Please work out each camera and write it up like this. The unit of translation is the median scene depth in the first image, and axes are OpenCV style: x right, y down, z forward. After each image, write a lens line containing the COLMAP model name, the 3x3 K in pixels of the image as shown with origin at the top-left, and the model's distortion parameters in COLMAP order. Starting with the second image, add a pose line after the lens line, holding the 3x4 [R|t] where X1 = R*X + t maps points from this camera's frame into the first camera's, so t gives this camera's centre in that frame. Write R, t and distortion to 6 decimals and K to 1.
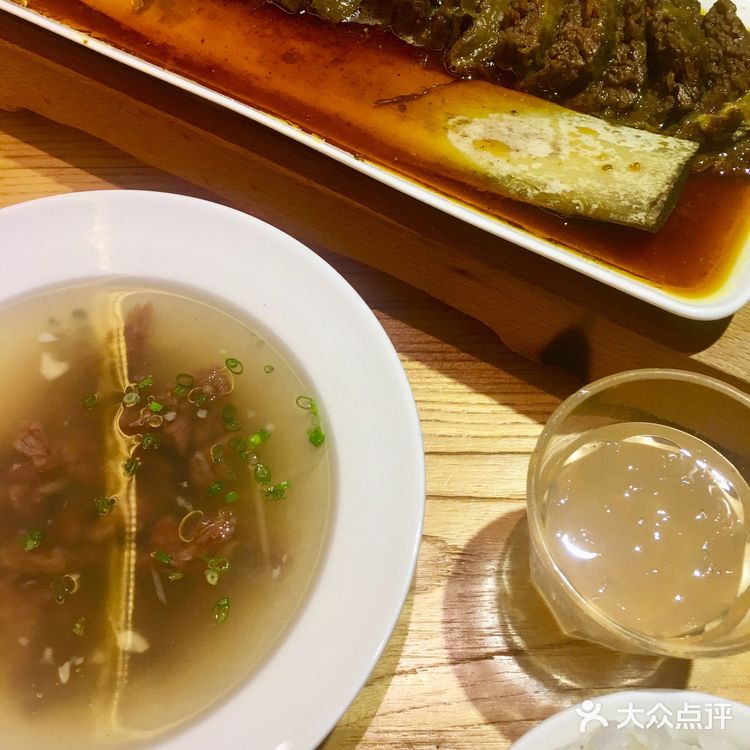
lens RADIAL K [[847.2, 0, 375.0], [0, 847.2, 375.0], [0, 0, 1]] dist [0.132270, -0.319204]
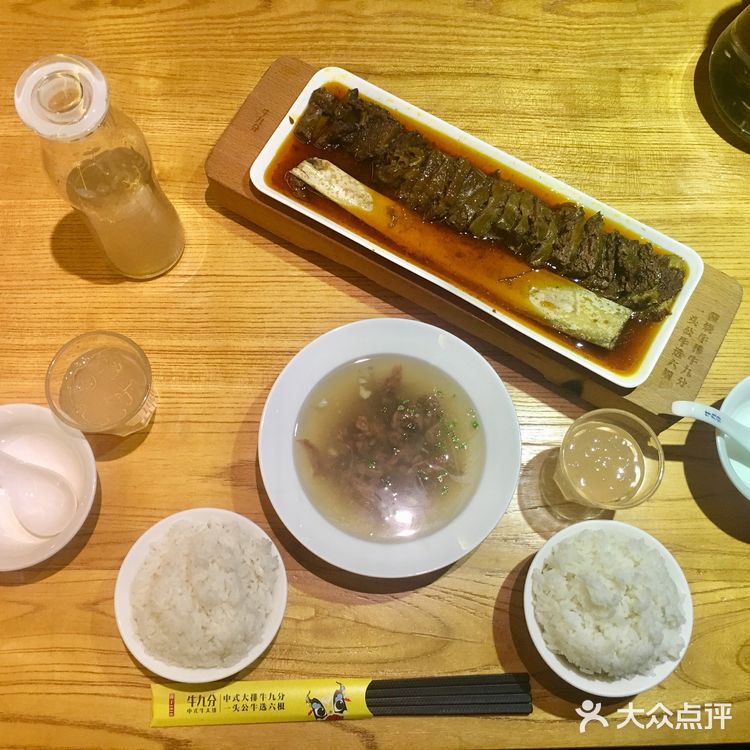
lens RADIAL K [[847.2, 0, 375.0], [0, 847.2, 375.0], [0, 0, 1]] dist [0.132270, -0.319204]
pose [[0.998522, 0.012396, 0.052916, -0.478877], [-0.021042, 0.985882, 0.166117, -0.464553], [-0.050110, -0.166985, 0.984685, -1.383731]]
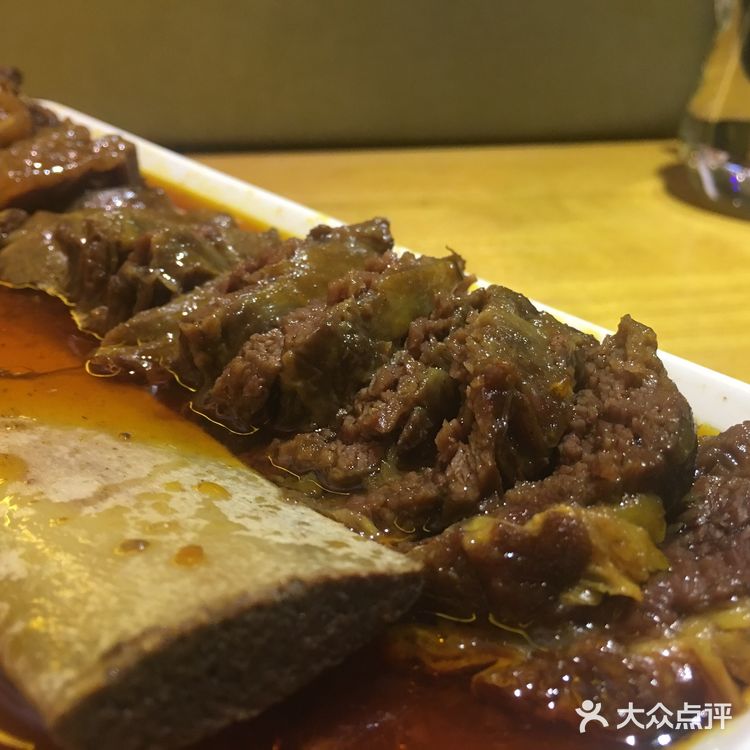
lens RADIAL K [[847.2, 0, 375.0], [0, 847.2, 375.0], [0, 0, 1]] dist [0.132270, -0.319204]
pose [[0.927806, 0.196685, -0.317004, 0.435918], [-0.351337, 0.746417, -0.565176, -0.125391], [0.125456, 0.635749, 0.761633, 0.671492]]
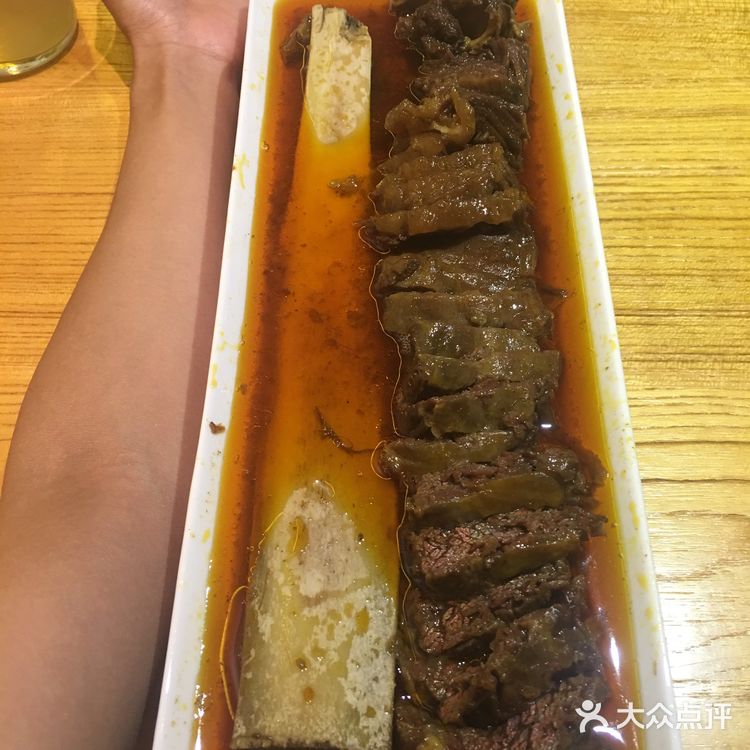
lens RADIAL K [[847.2, 0, 375.0], [0, 847.2, 375.0], [0, 0, 1]] dist [0.132270, -0.319204]
pose [[0.493495, 0.749623, -0.441054, 0.443266], [-0.774199, 0.609689, 0.169987, -0.584931], [0.396332, 0.257576, 0.881235, 0.206977]]
